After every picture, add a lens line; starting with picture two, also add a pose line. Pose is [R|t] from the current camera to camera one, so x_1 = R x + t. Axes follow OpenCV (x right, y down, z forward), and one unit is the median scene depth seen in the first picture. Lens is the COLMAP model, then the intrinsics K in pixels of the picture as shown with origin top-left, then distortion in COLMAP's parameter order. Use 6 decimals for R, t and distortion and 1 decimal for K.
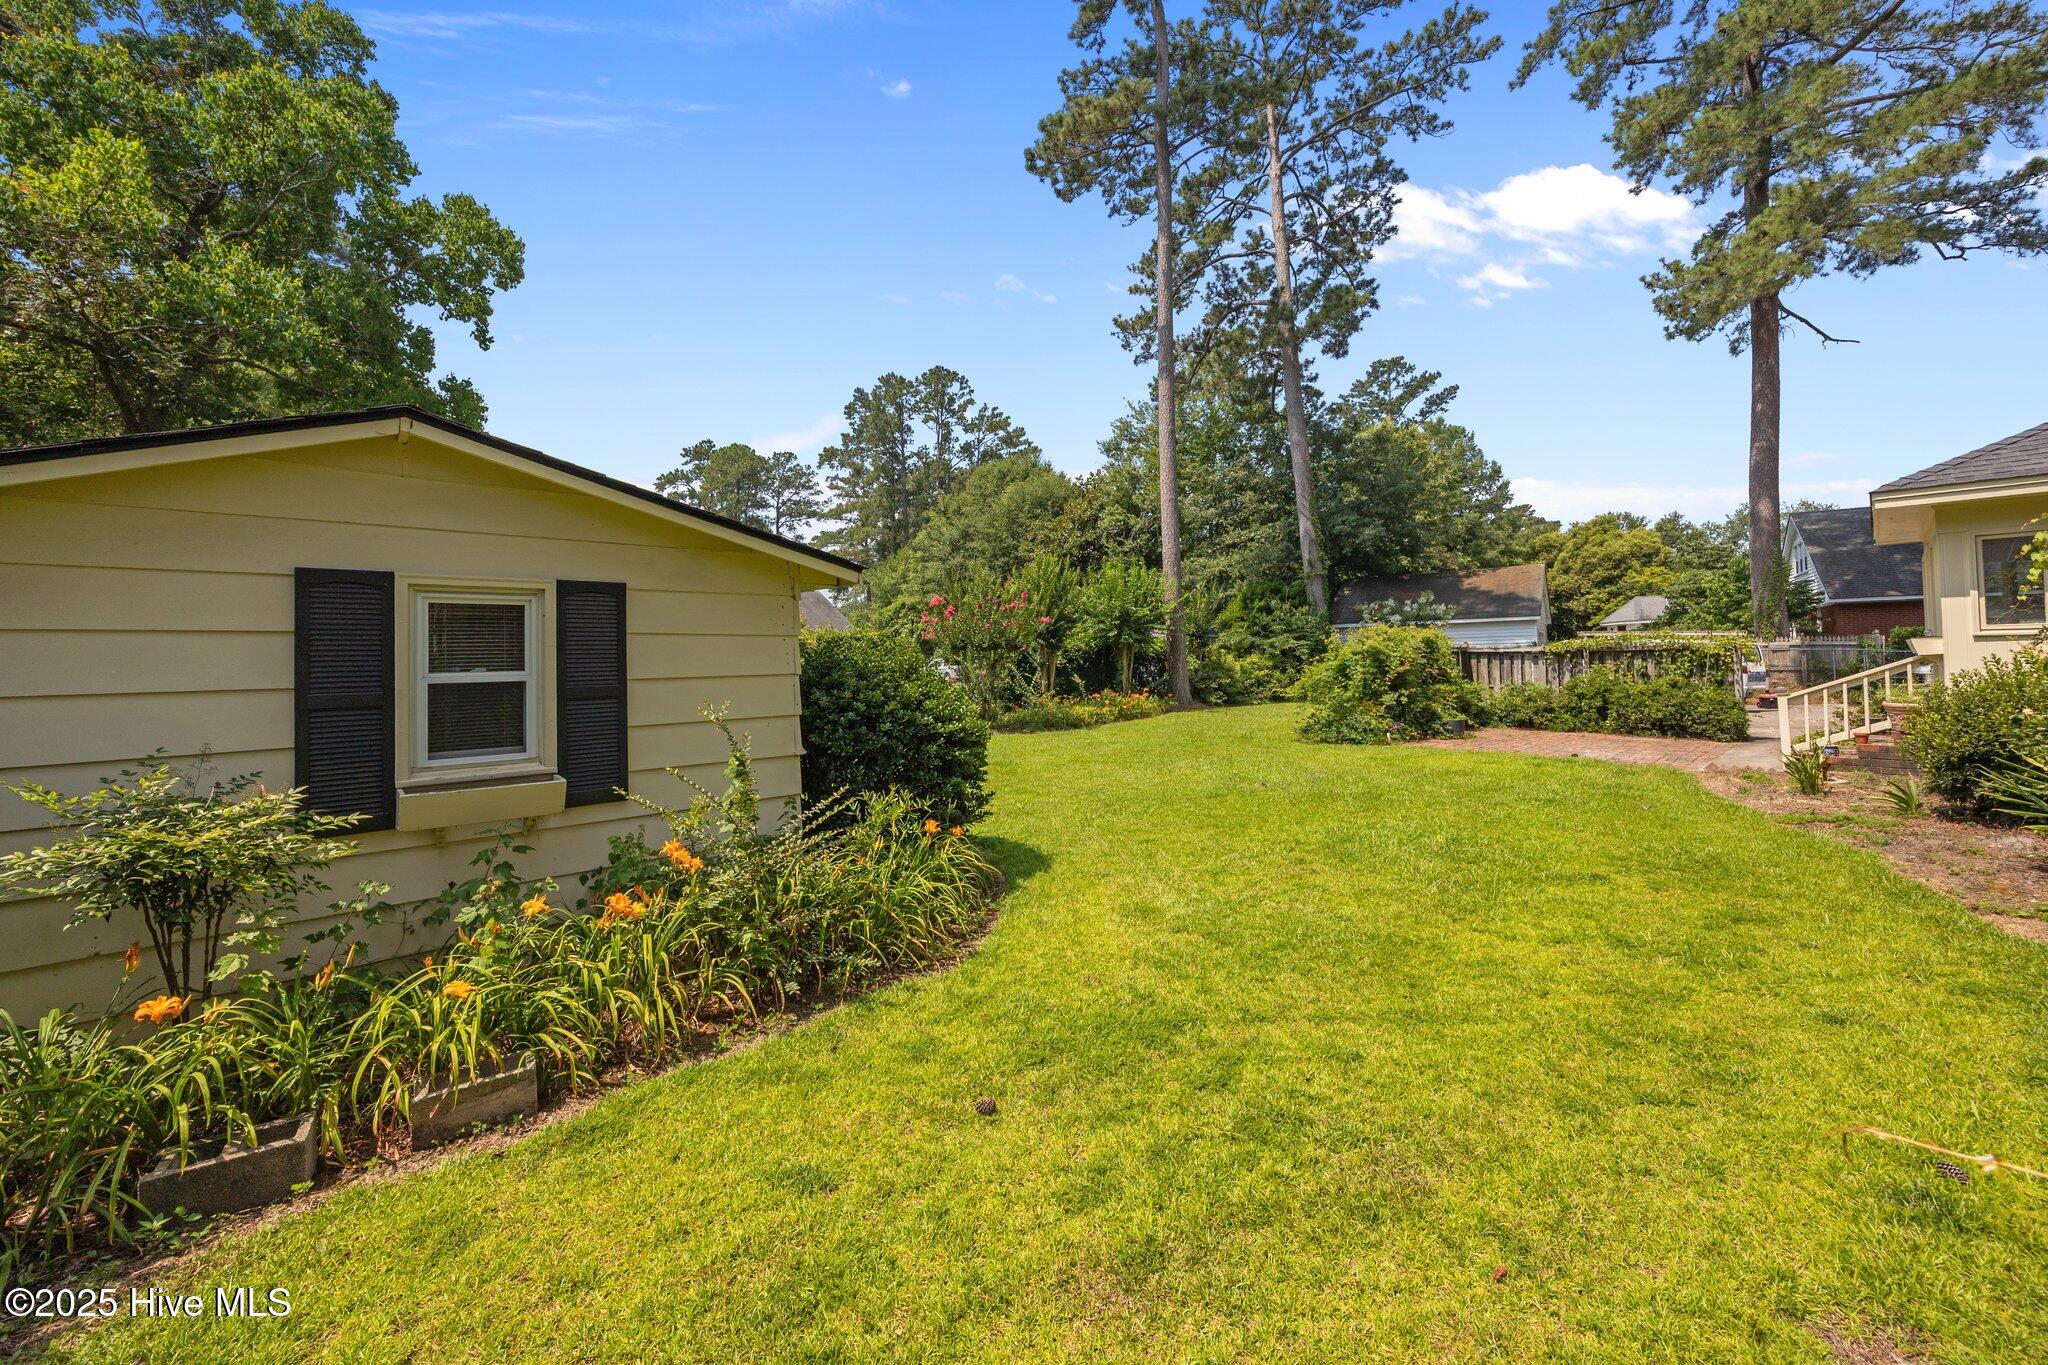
lens RADIAL K [[782.6, 0, 1012.4], [0, 782.6, 636.7], [0, 0, 1]] dist [-0.005035, 0.000489]
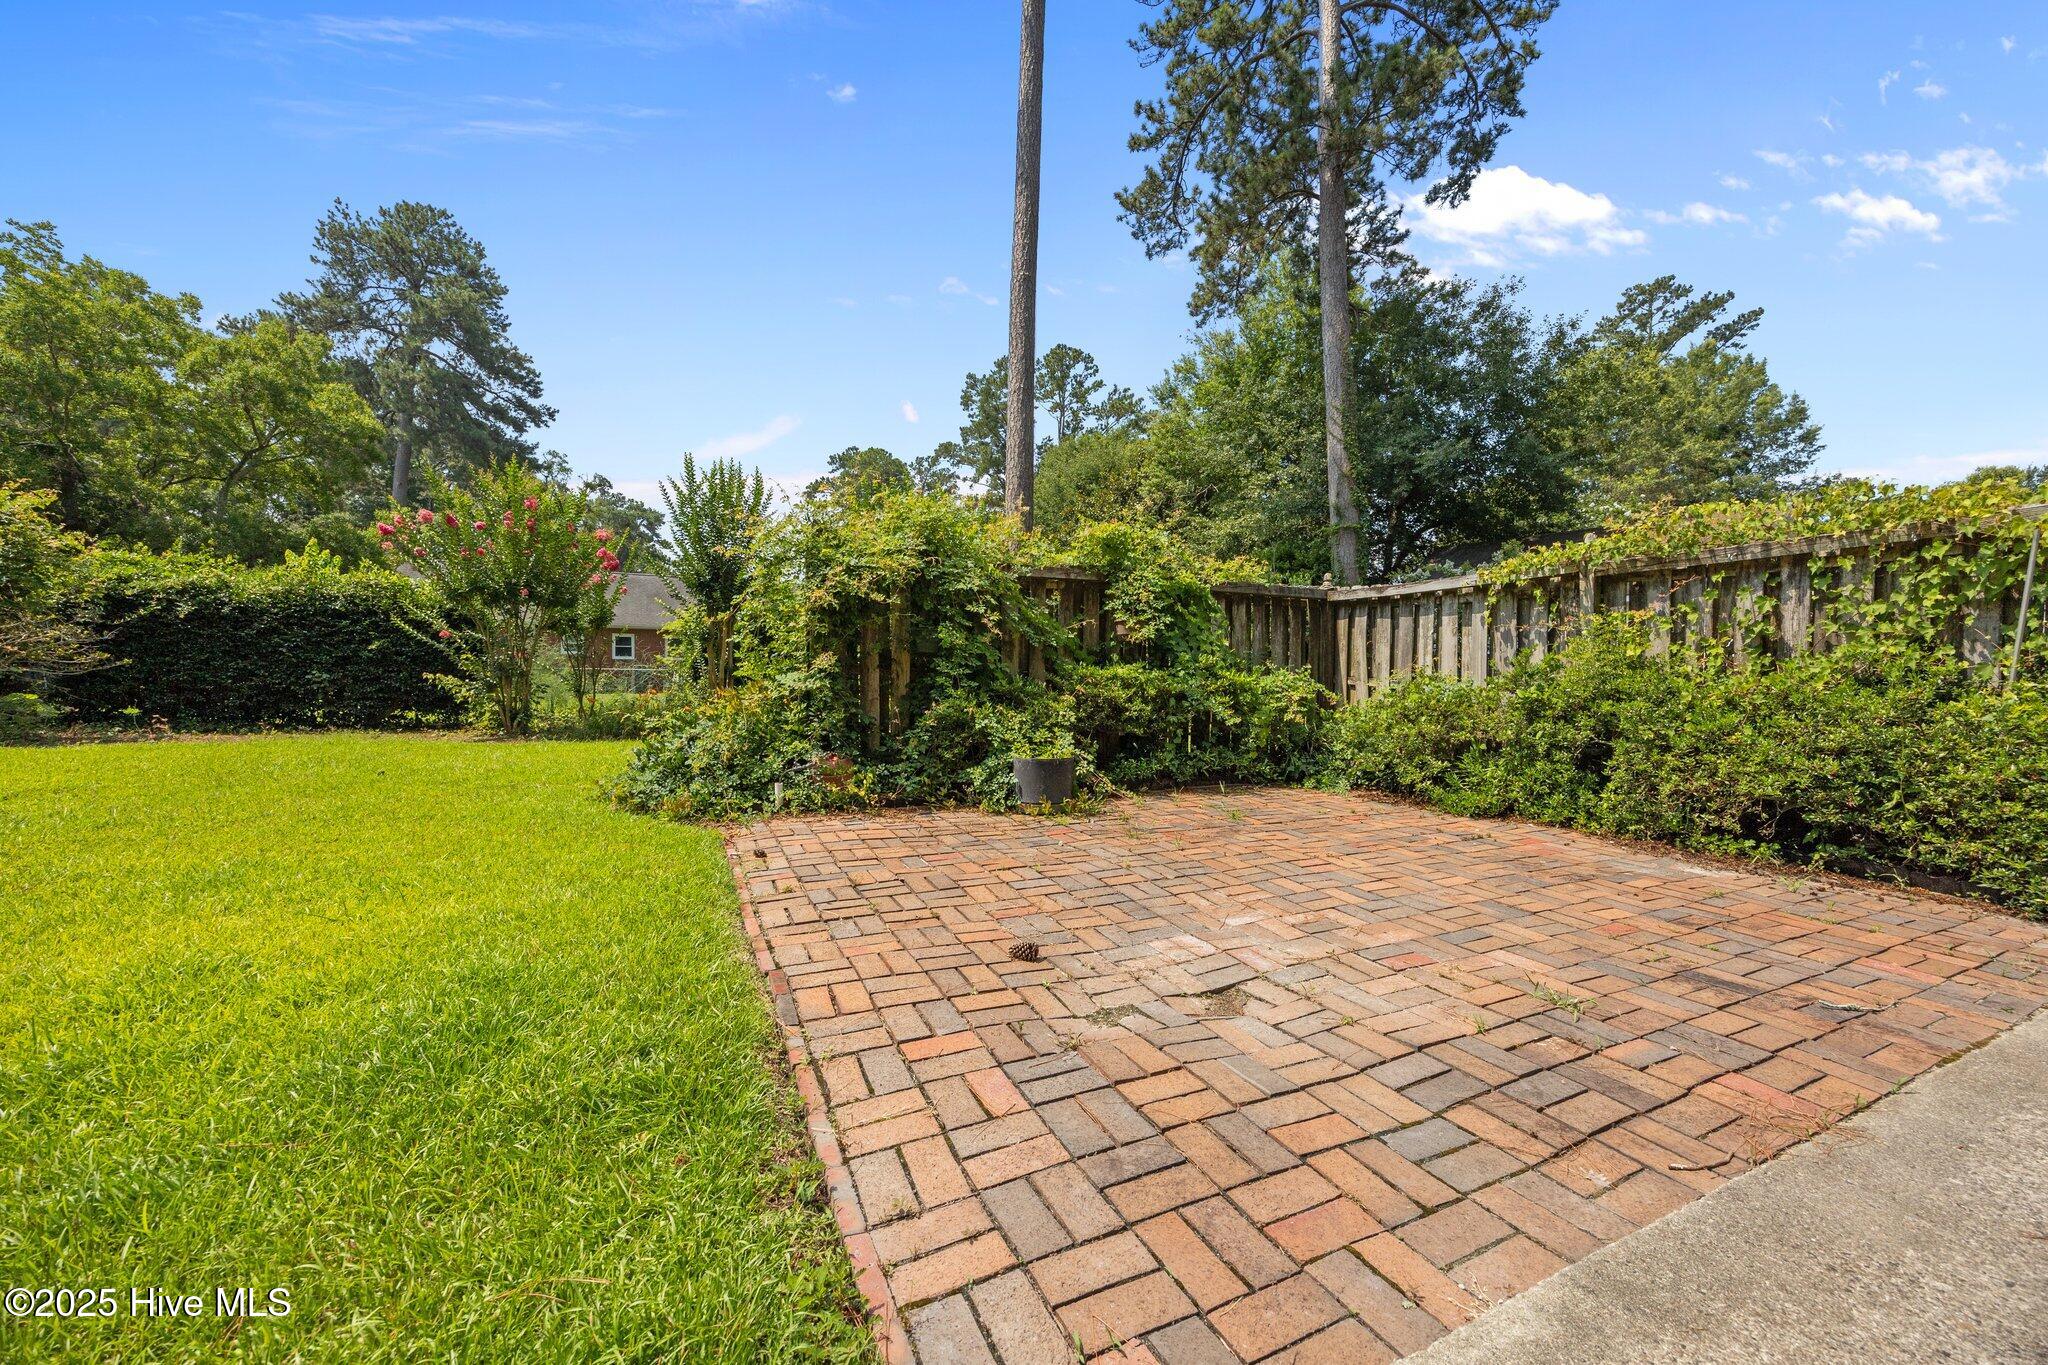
lens RADIAL K [[782.6, 0, 1015.7], [0, 782.6, 684.3], [0, 0, 1]] dist [-0.005035, 0.000489]
pose [[0.961888, 0.036795, -0.270959, 0.250880], [-0.028135, 0.998964, 0.035777, 0.024847], [0.271994, -0.026790, 0.961926, 0.261283]]
